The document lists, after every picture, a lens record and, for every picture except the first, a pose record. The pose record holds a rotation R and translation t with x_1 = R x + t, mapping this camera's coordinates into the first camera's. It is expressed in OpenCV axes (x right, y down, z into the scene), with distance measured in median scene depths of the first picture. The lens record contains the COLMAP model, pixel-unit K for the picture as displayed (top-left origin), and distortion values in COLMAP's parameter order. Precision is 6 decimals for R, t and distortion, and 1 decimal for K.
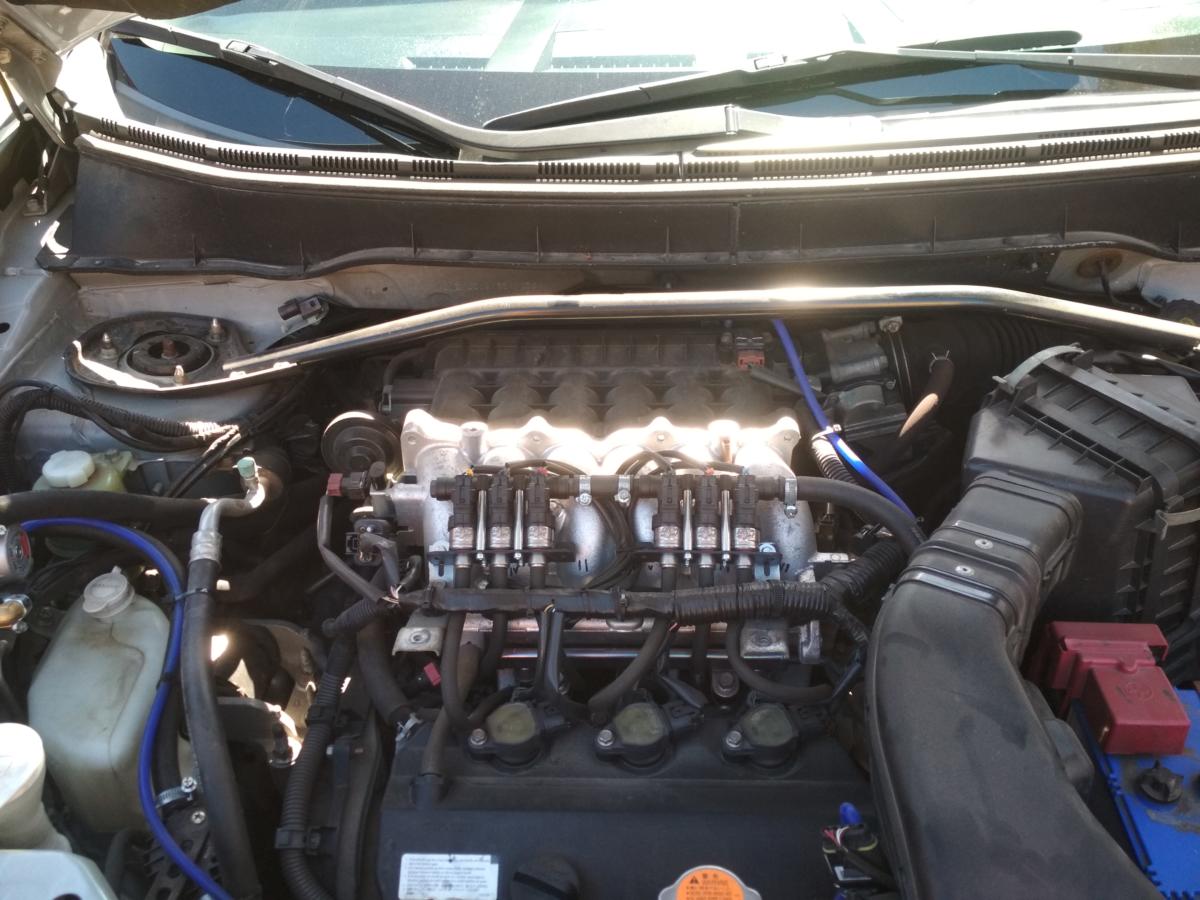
lens RADIAL K [[1067.8, 0, 596.0], [0, 1067.8, 463.8], [0, 0, 1]] dist [0.098240, -0.203886]
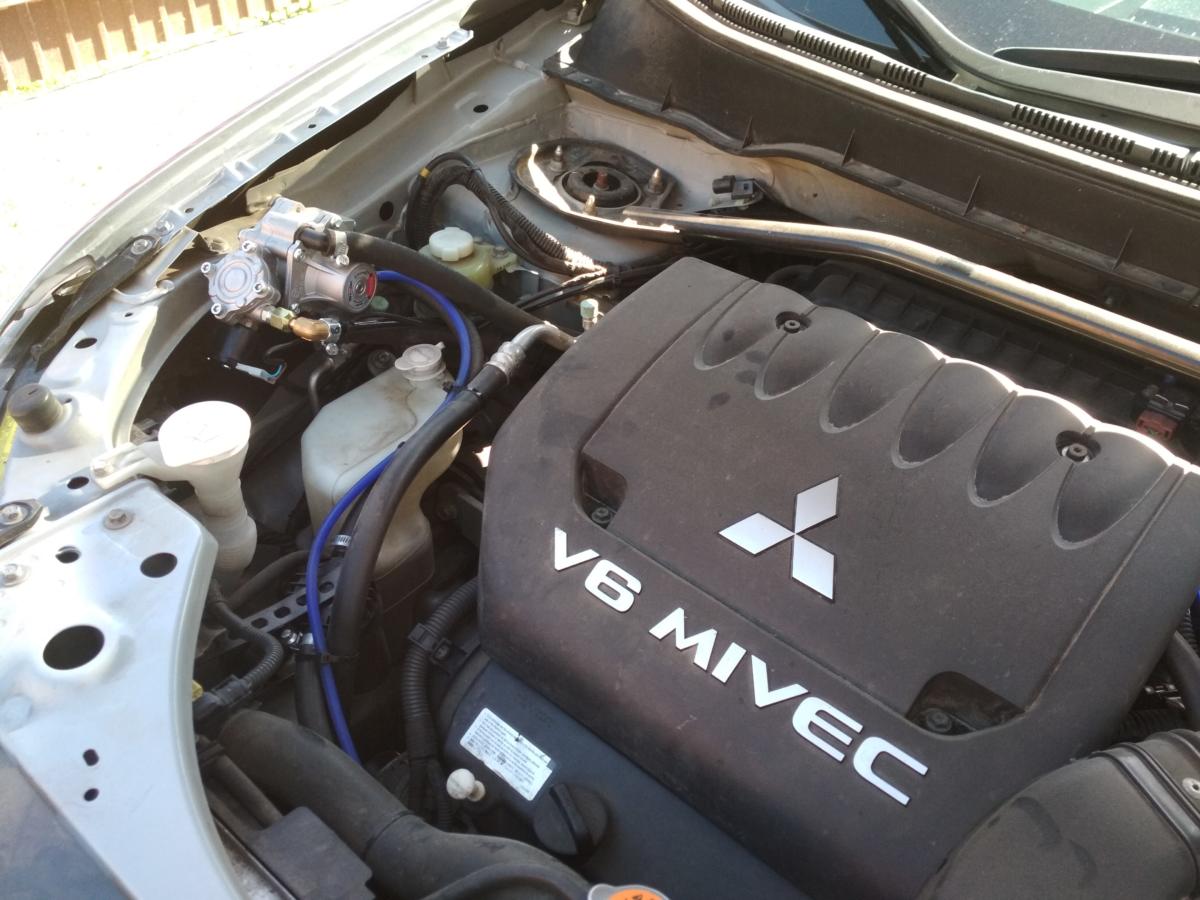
lens RADIAL K [[1071.5, 0, 588.7], [0, 1071.5, 453.4], [0, 0, 1]] dist [0.123510, -0.286540]
pose [[0.776441, 0.439789, -0.451360, 0.181692], [-0.419969, 0.895104, 0.149715, -0.024842], [0.469857, 0.073312, 0.879693, 0.124671]]
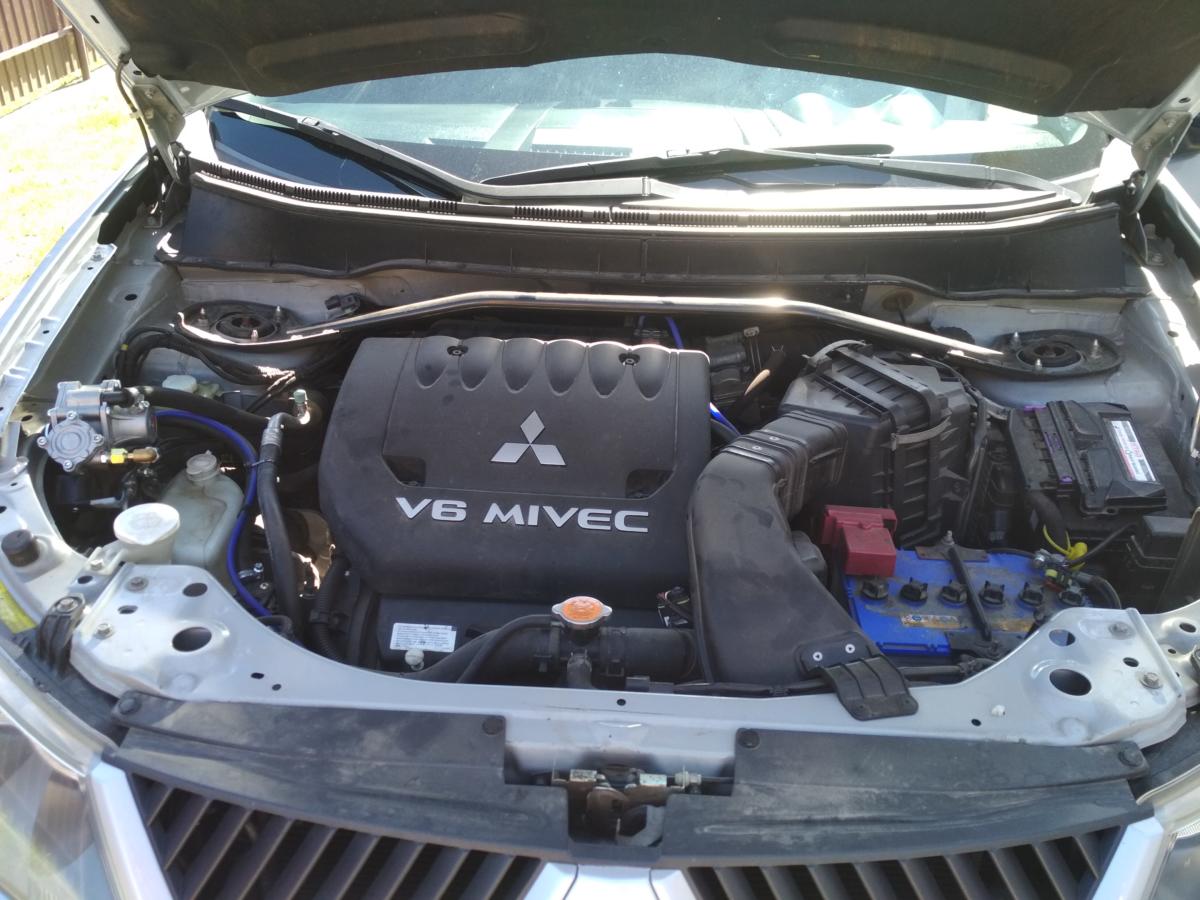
lens RADIAL K [[1071.5, 0, 588.7], [0, 1071.5, 453.4], [0, 0, 1]] dist [0.123510, -0.286540]
pose [[0.998184, 0.059337, 0.010404, 0.051257], [-0.057760, 0.991736, -0.114557, 0.216336], [-0.017116, 0.113748, 0.993362, -0.427678]]
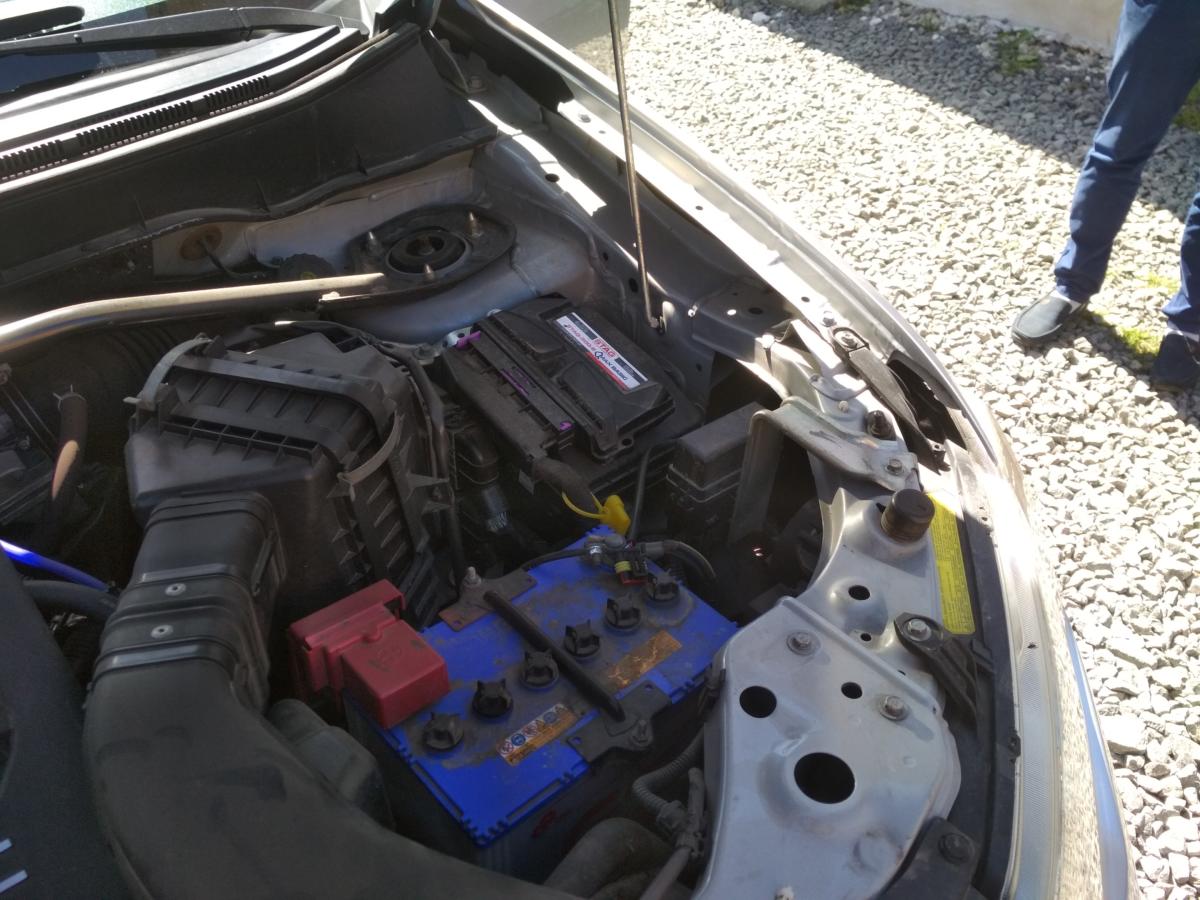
lens RADIAL K [[1067.8, 0, 596.0], [0, 1067.8, 463.8], [0, 0, 1]] dist [0.098240, -0.203886]
pose [[0.727706, -0.378920, 0.571720, 0.108730], [0.371249, 0.918489, 0.136208, -0.008706], [-0.576730, 0.113131, 0.809063, 0.063064]]
